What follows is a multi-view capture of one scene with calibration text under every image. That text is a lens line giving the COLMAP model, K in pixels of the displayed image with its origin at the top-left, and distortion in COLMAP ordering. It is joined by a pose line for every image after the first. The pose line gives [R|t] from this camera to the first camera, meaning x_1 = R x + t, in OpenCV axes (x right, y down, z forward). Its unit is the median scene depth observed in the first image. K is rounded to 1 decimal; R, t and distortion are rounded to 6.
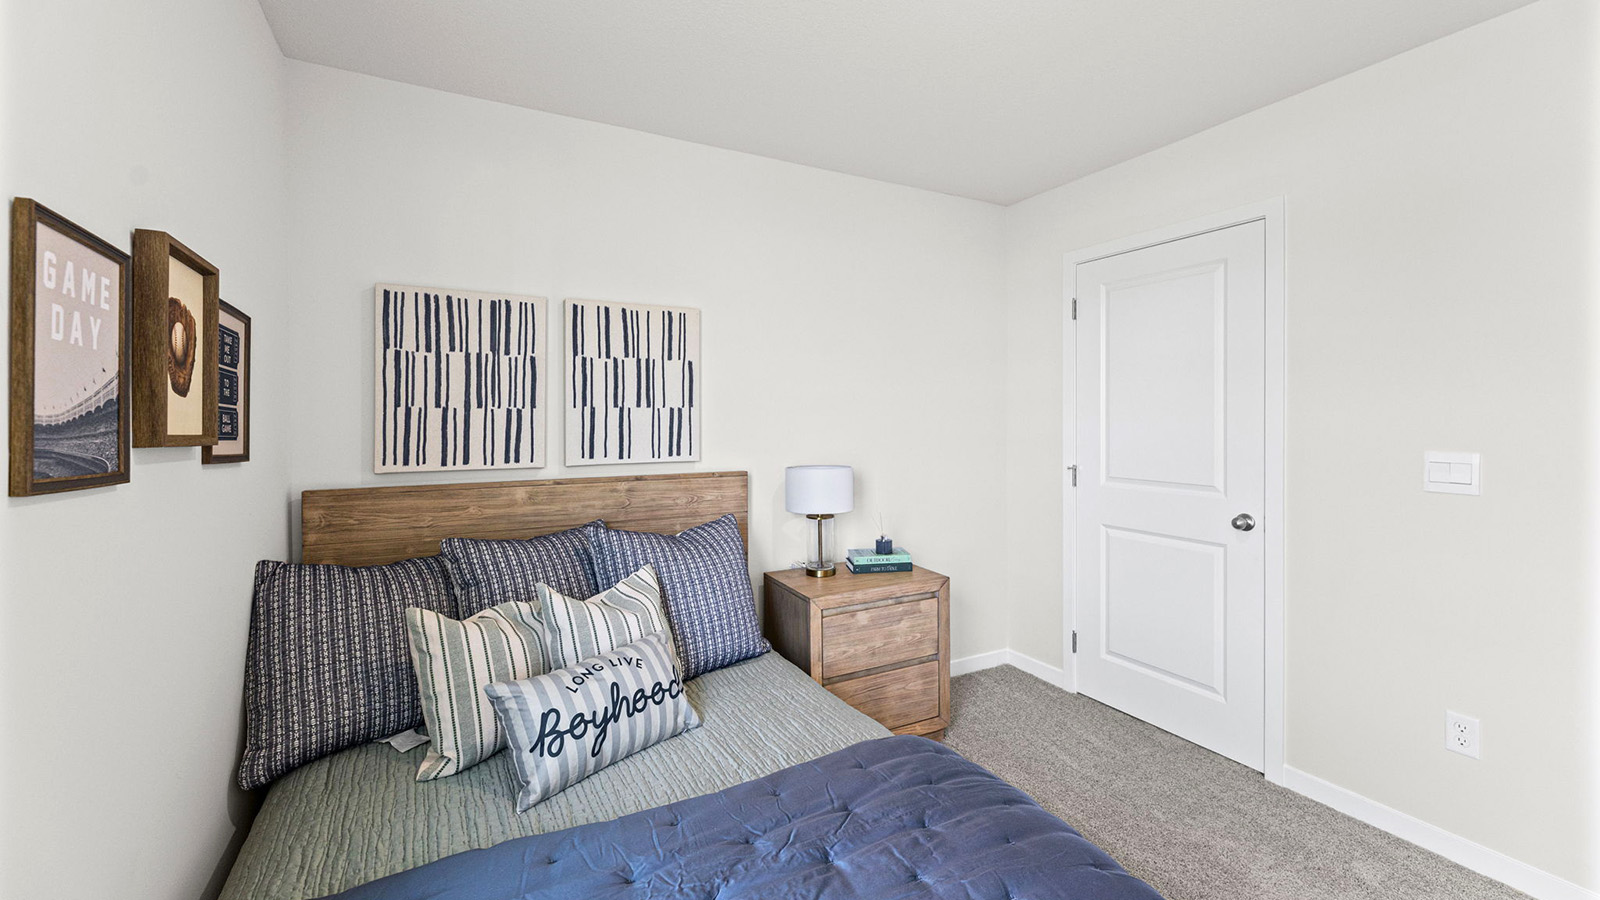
lens RADIAL K [[647.9, 0, 781.1], [0, 647.9, 419.2], [0, 0, 1]] dist [-0.006485, -0.000014]
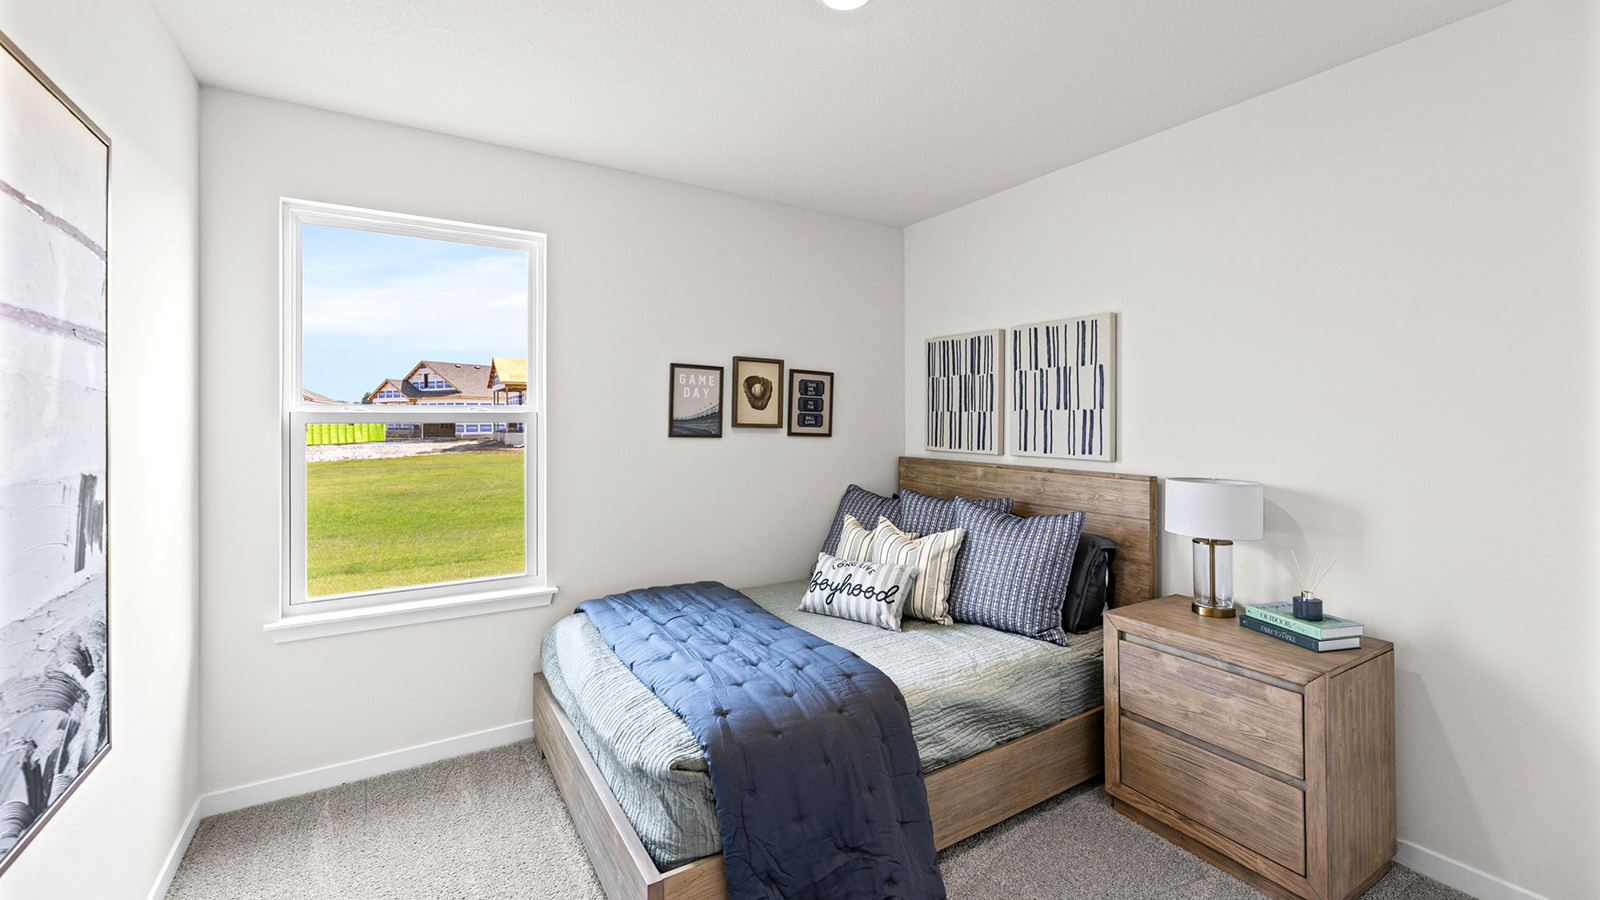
lens RADIAL K [[647.9, 0, 806.2], [0, 647.9, 408.8], [0, 0, 1]] dist [-0.006485, -0.000014]
pose [[0.081358, -0.007979, -0.996653, 0.906188], [-0.003544, 0.999959, -0.008294, -0.008861], [0.996679, 0.004207, 0.081326, 0.467918]]
